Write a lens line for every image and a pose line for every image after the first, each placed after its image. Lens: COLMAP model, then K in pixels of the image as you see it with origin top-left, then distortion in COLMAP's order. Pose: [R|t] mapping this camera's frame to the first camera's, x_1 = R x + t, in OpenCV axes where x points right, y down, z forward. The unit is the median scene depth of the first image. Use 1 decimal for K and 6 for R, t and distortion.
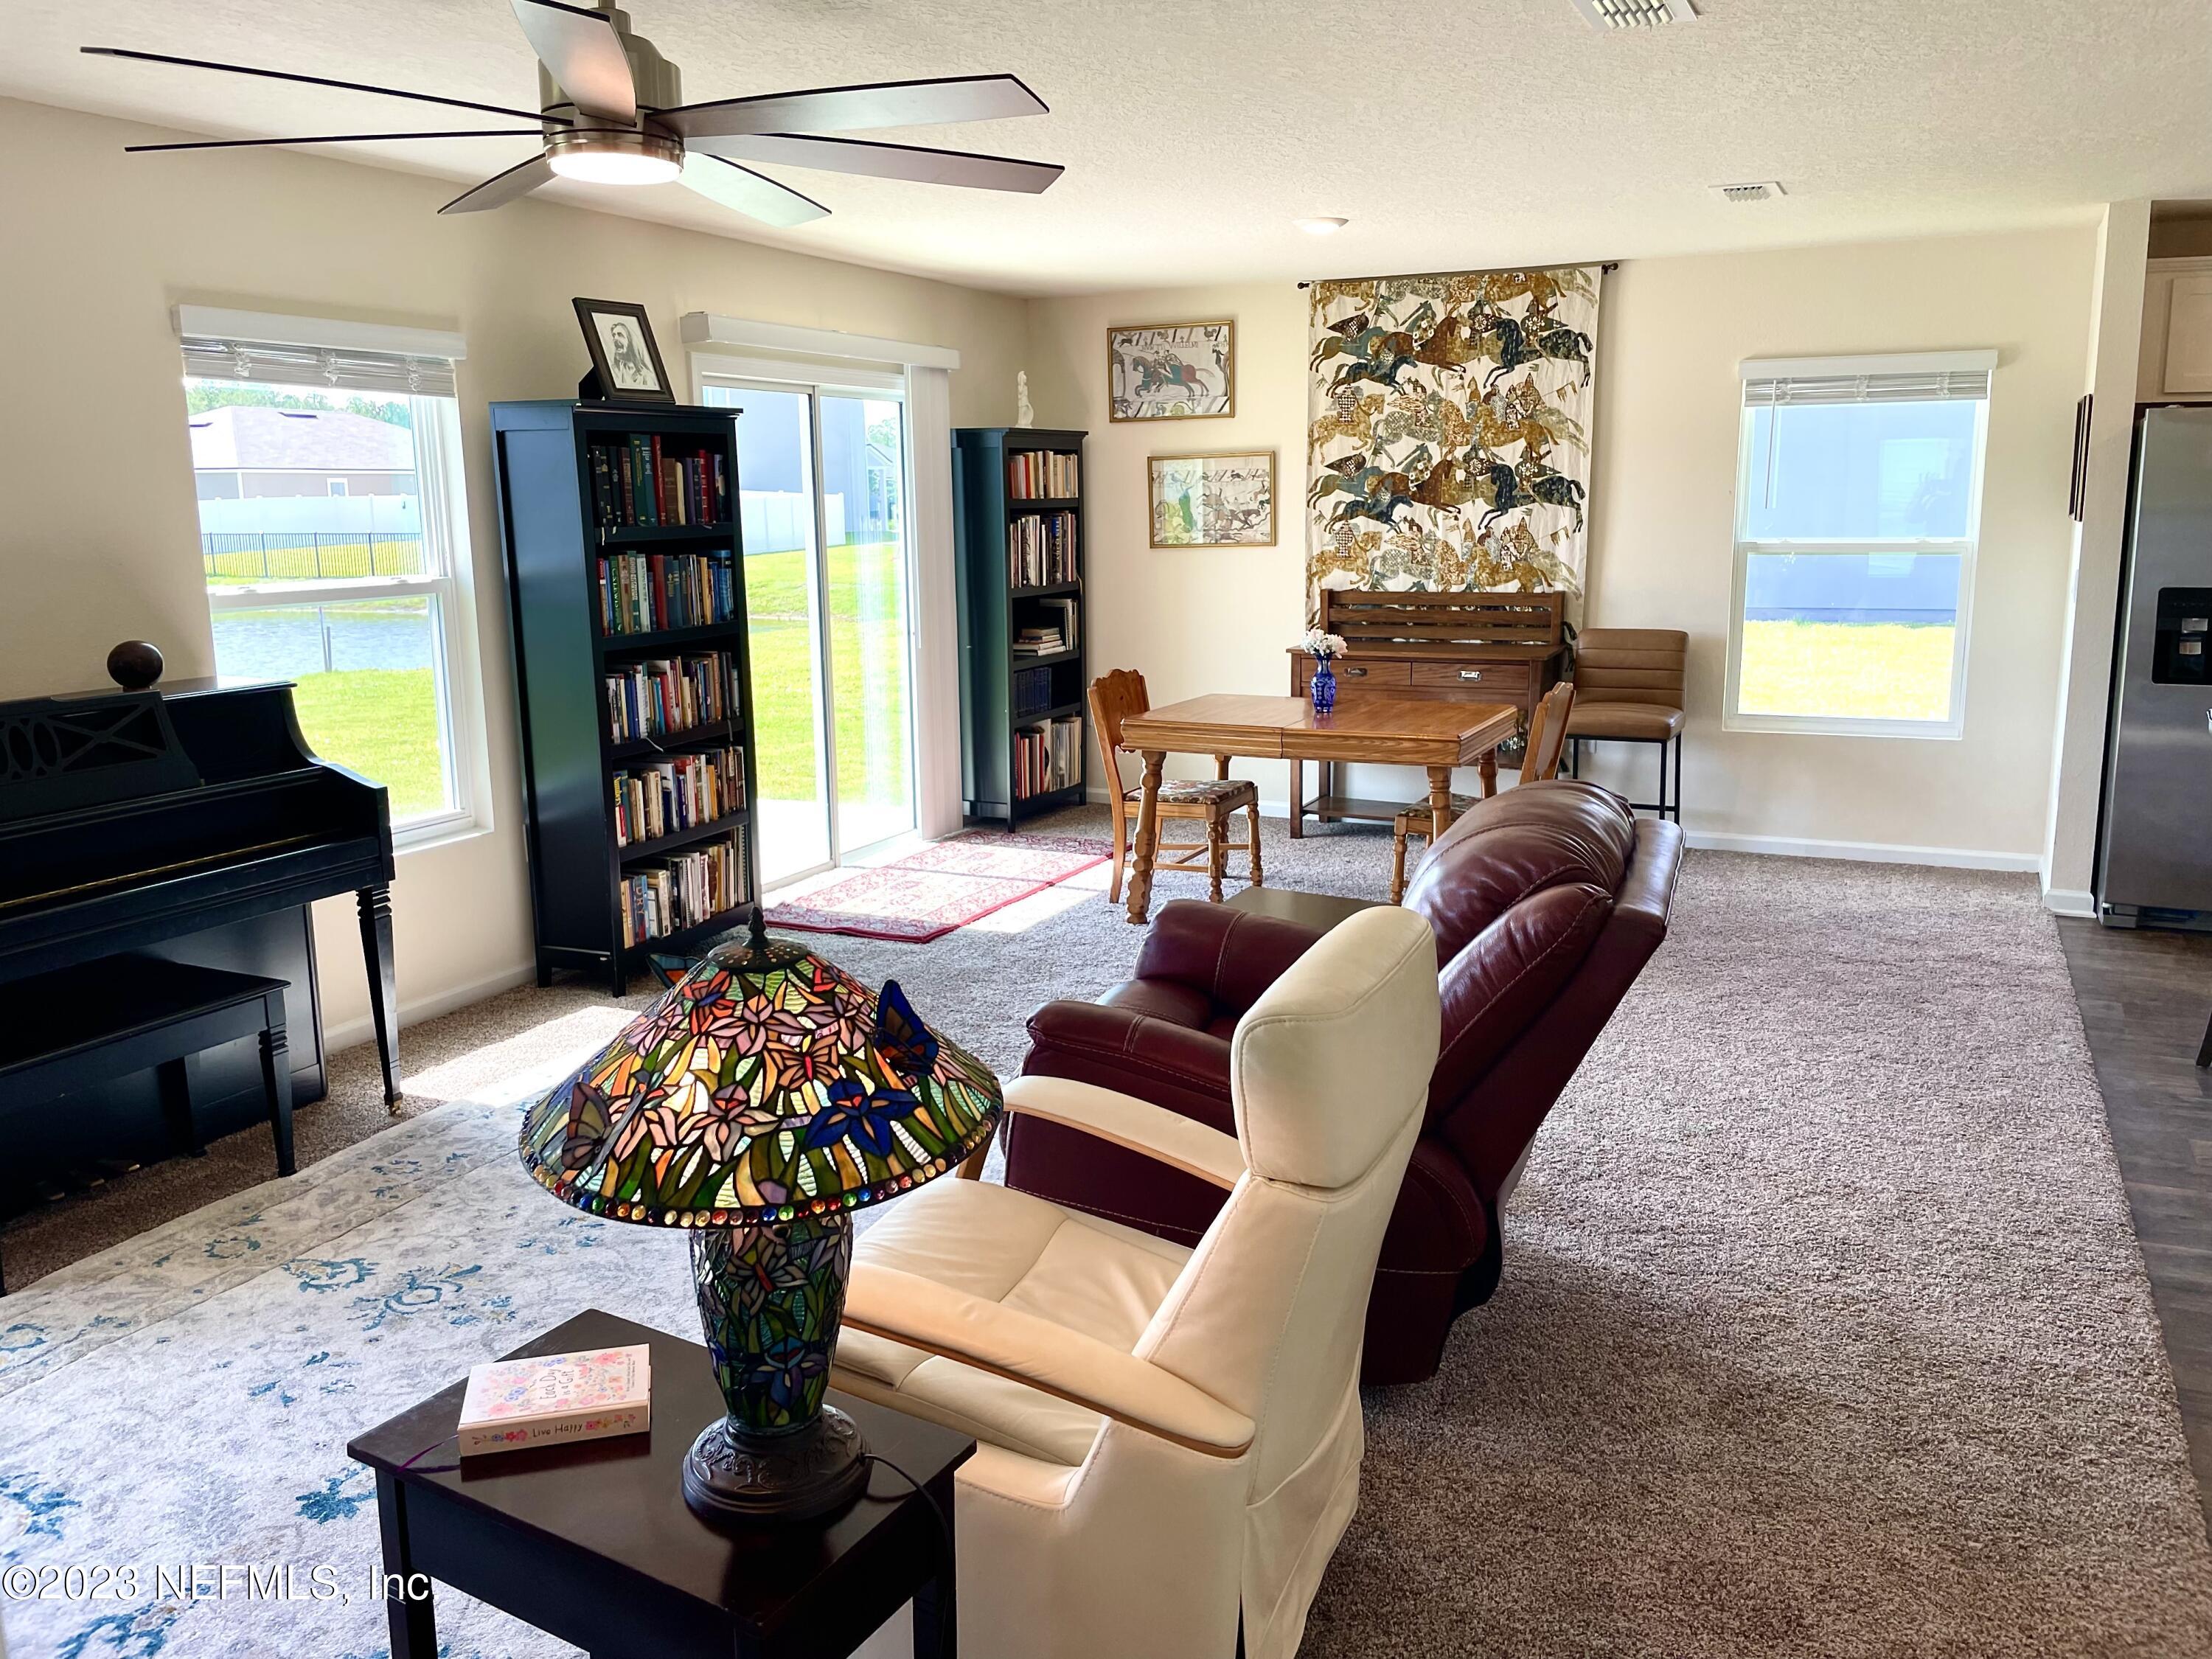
lens RADIAL K [[1676.5, 0, 1103.9], [0, 1676.5, 804.8], [0, 0, 1]] dist [0.108297, -0.168747]
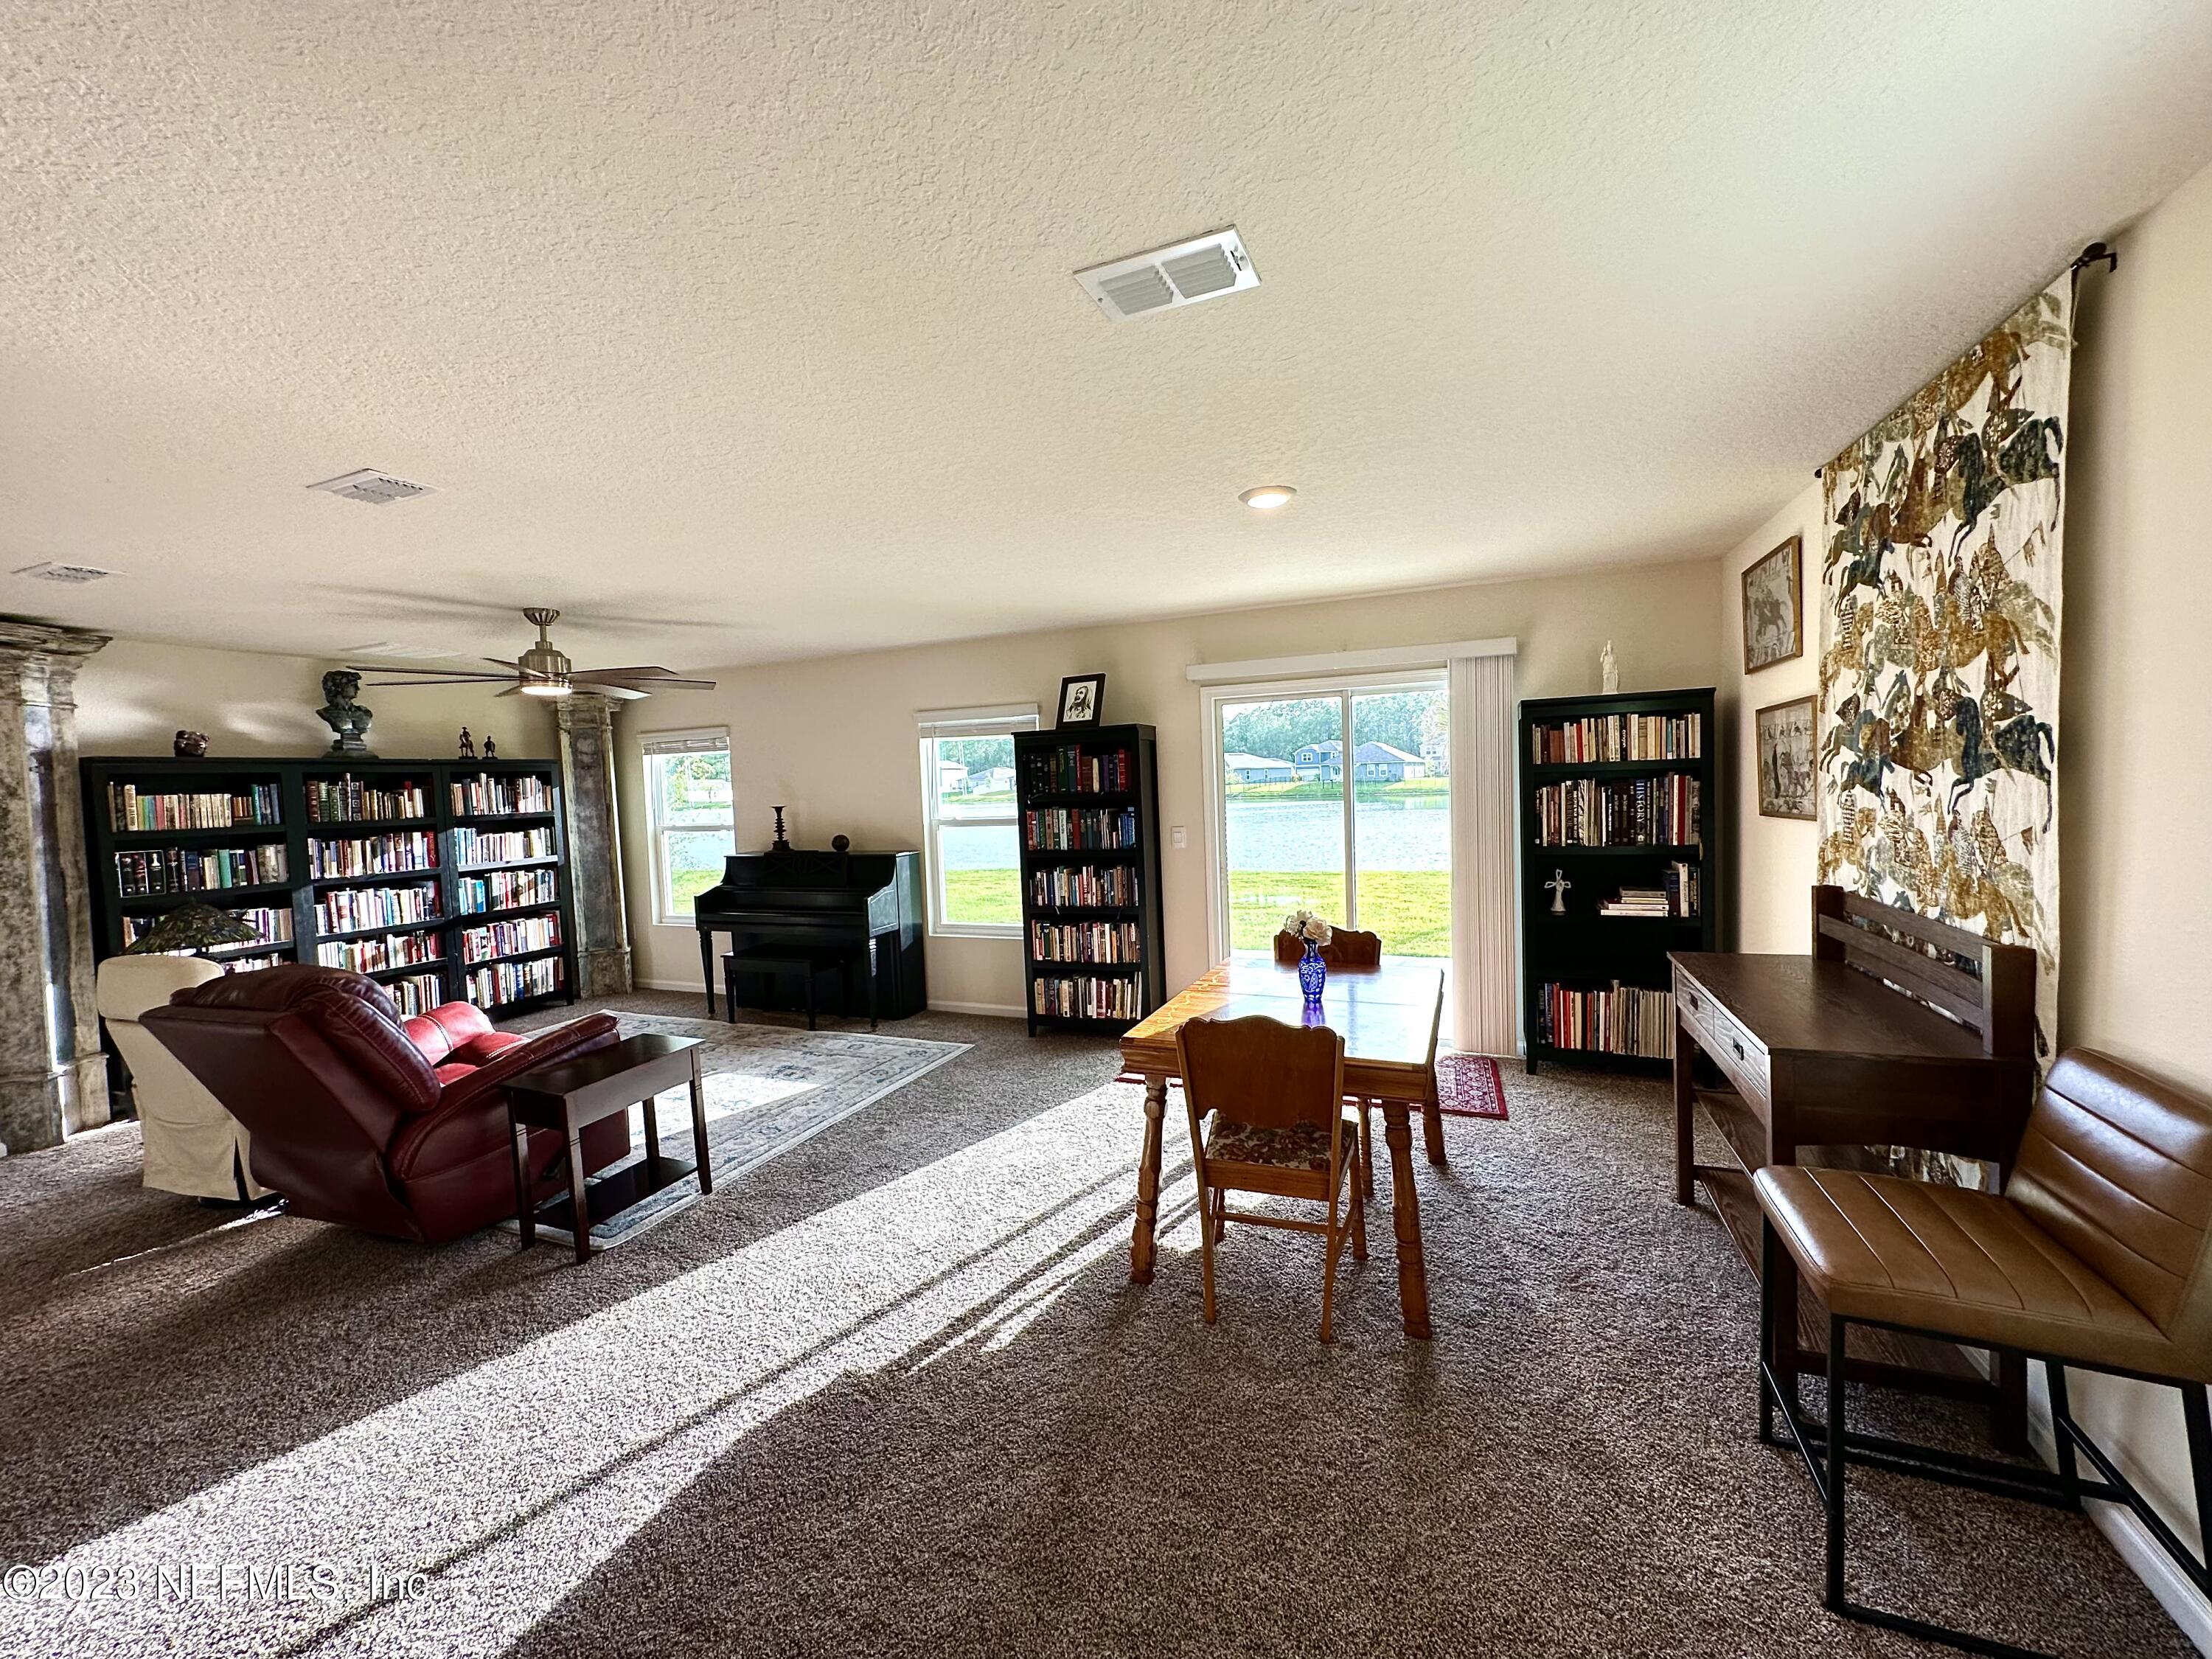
lens RADIAL K [[879.5, 0, 1106.0], [0, 879.5, 829.5], [0, 0, 1]] dist [-0.007888, 0.000116]
pose [[0.054715, 0.064303, -0.996429, 0.506659], [-0.146642, 0.987621, 0.055682, -0.136193], [0.987675, 0.143072, 0.063467, 0.723360]]
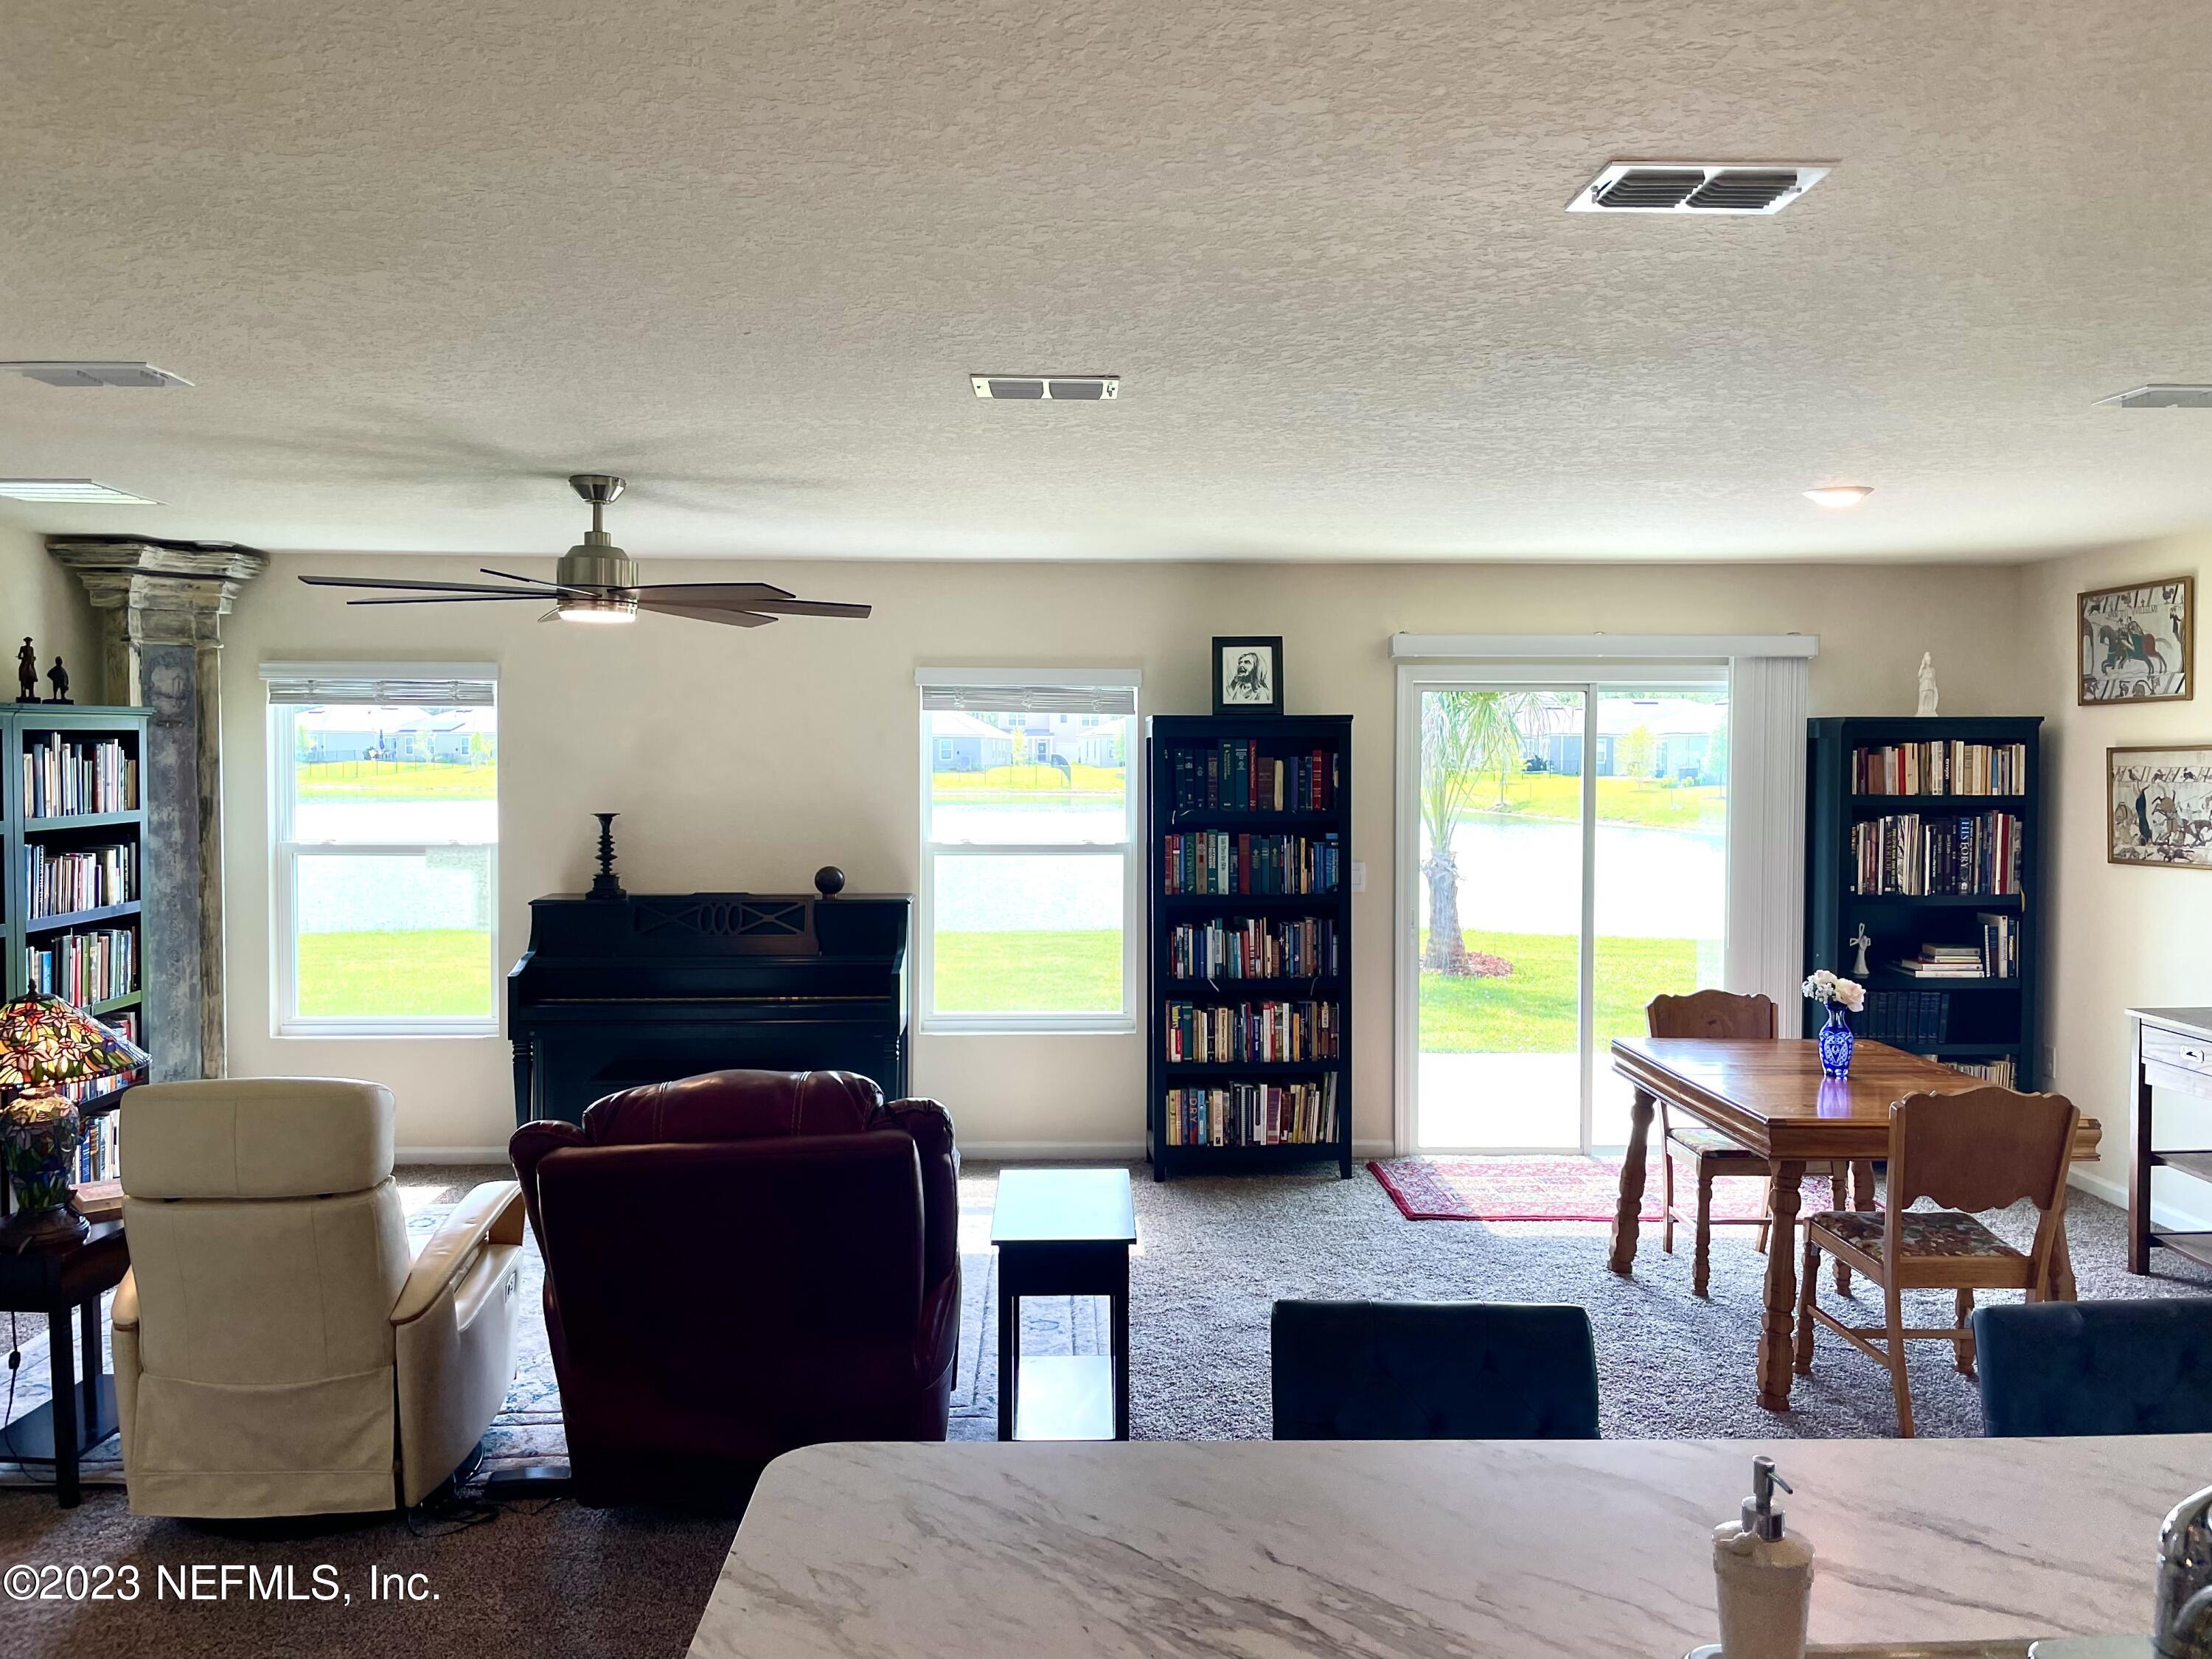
lens RADIAL K [[1676.5, 0, 1103.9], [0, 1676.5, 804.8], [0, 0, 1]] dist [0.108297, -0.168747]
pose [[0.460503, 0.043375, -0.886598, 0.573718], [-0.171597, 0.984315, -0.040973, -0.074901], [0.870914, 0.171006, 0.460723, 0.254352]]
